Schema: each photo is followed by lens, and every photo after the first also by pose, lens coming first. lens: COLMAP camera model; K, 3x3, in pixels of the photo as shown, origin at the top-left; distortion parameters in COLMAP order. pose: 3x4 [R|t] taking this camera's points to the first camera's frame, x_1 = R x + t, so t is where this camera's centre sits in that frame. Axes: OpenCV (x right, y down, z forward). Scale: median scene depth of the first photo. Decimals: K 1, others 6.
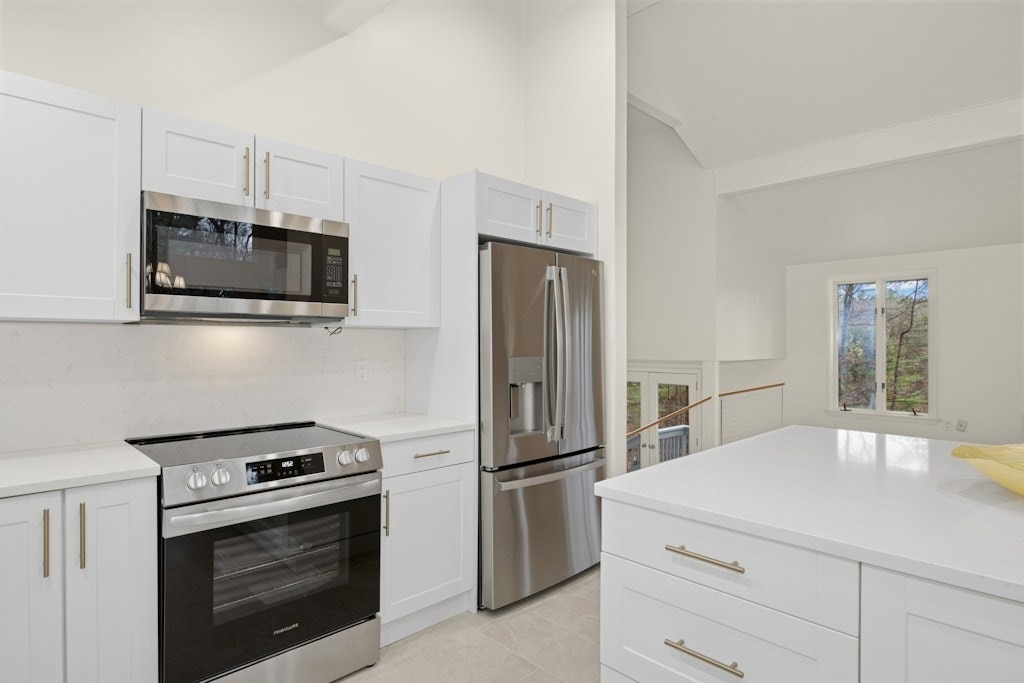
lens RADIAL K [[528.3, 0, 512.6], [0, 528.3, 343.2], [0, 0, 1]] dist [-0.004481, -0.001446]
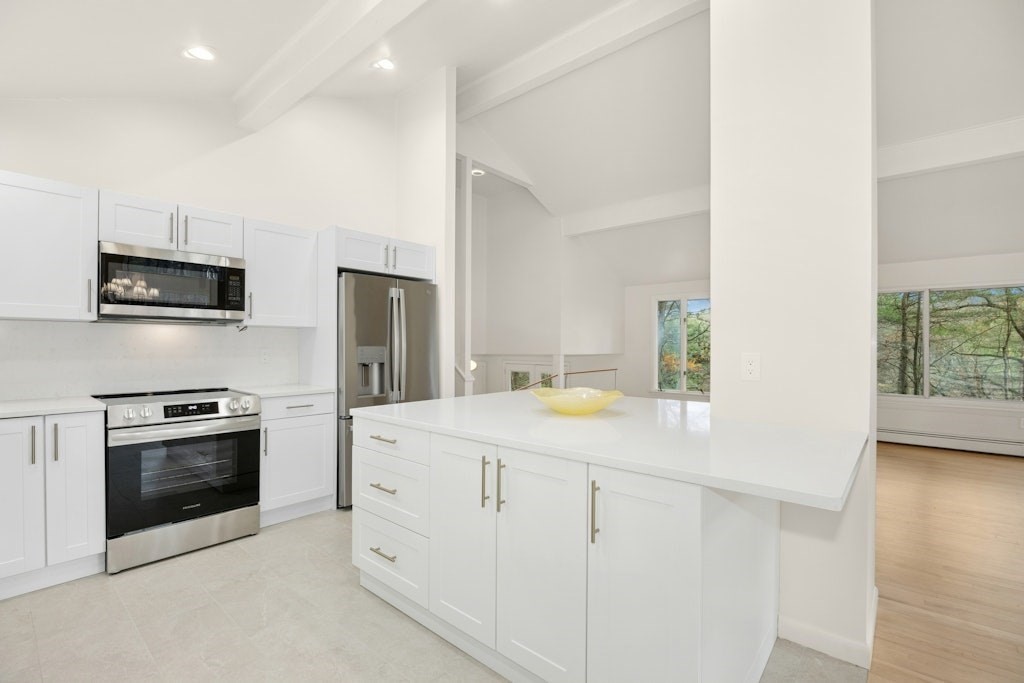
lens RADIAL K [[441.2, 0, 511.8], [0, 441.2, 347.1], [0, 0, 1]] dist [-0.011803, -0.000213]
pose [[0.996129, 0.003538, 0.087830, 0.376590], [-0.003836, 0.999987, 0.003219, 0.026133], [-0.087818, -0.003543, 0.996130, -0.383058]]
